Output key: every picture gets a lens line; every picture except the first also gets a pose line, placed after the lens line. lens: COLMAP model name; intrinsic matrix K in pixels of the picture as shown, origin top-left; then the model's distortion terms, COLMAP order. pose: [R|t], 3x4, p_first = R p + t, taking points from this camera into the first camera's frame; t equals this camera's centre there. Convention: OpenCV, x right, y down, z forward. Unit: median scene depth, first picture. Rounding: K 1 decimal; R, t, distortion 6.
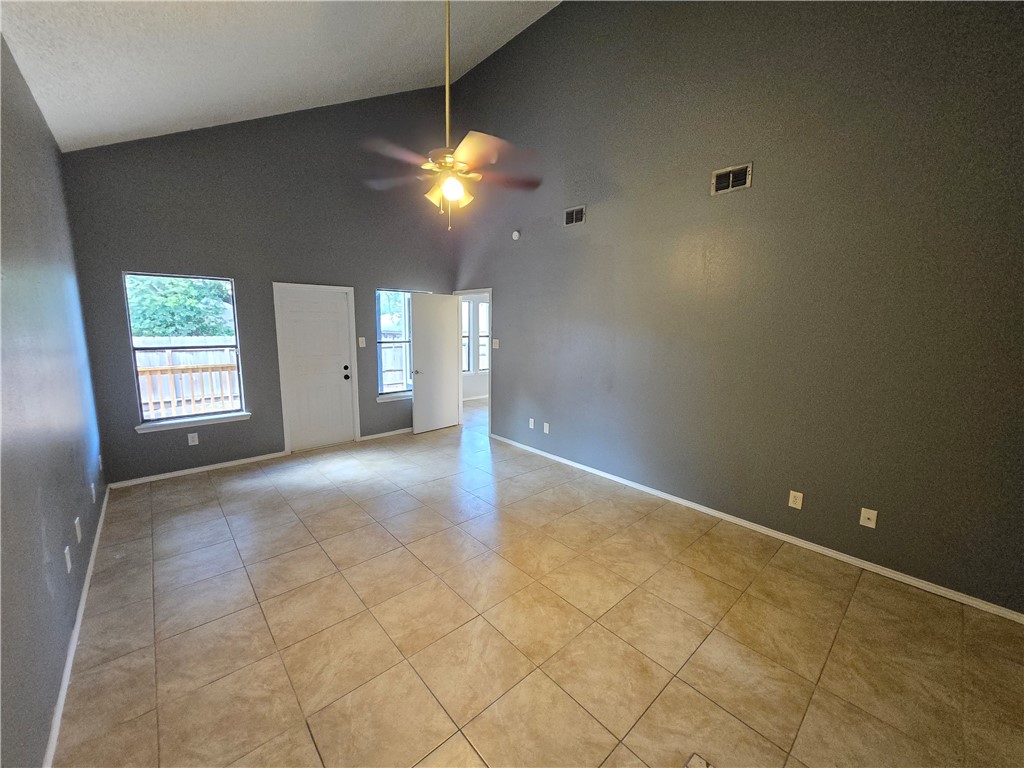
lens RADIAL K [[400.4, 0, 509.8], [0, 400.4, 383.7], [0, 0, 1]] dist [0.002814, -0.000555]
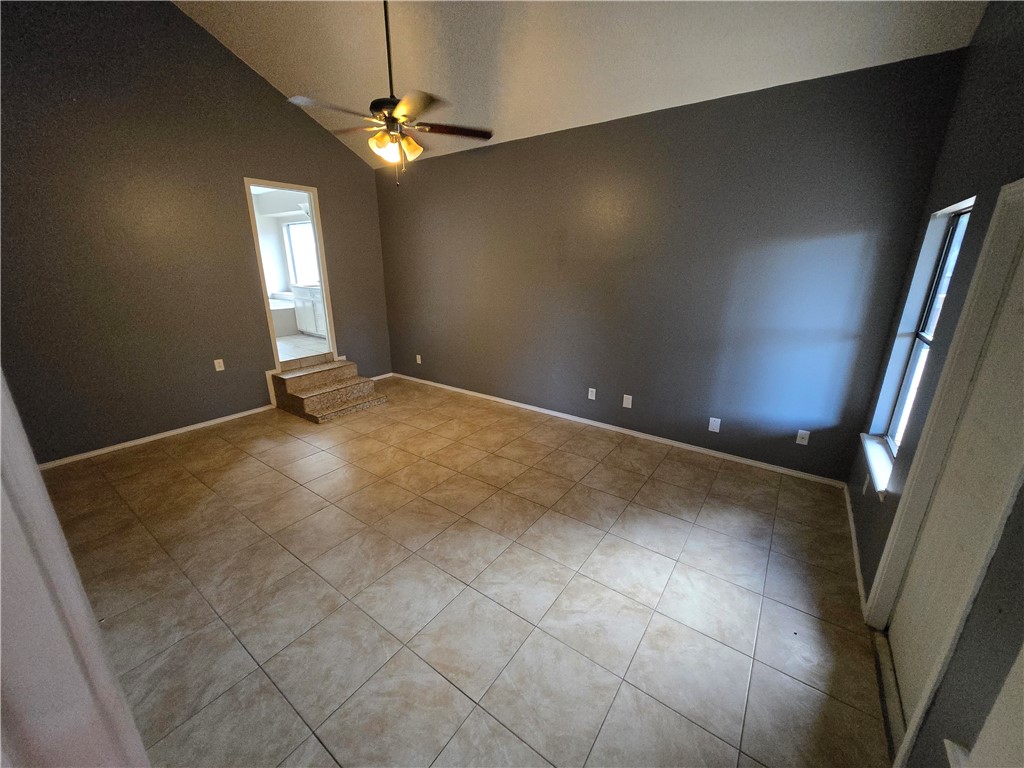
lens RADIAL K [[400.4, 0, 511.0], [0, 400.4, 381.4], [0, 0, 1]] dist [0.002814, -0.000555]
pose [[-0.976715, 0.044086, -0.209961, -0.192578], [-0.049768, 0.905404, 0.421625, -0.380696], [0.208687, 0.422257, -0.882127, 2.134357]]
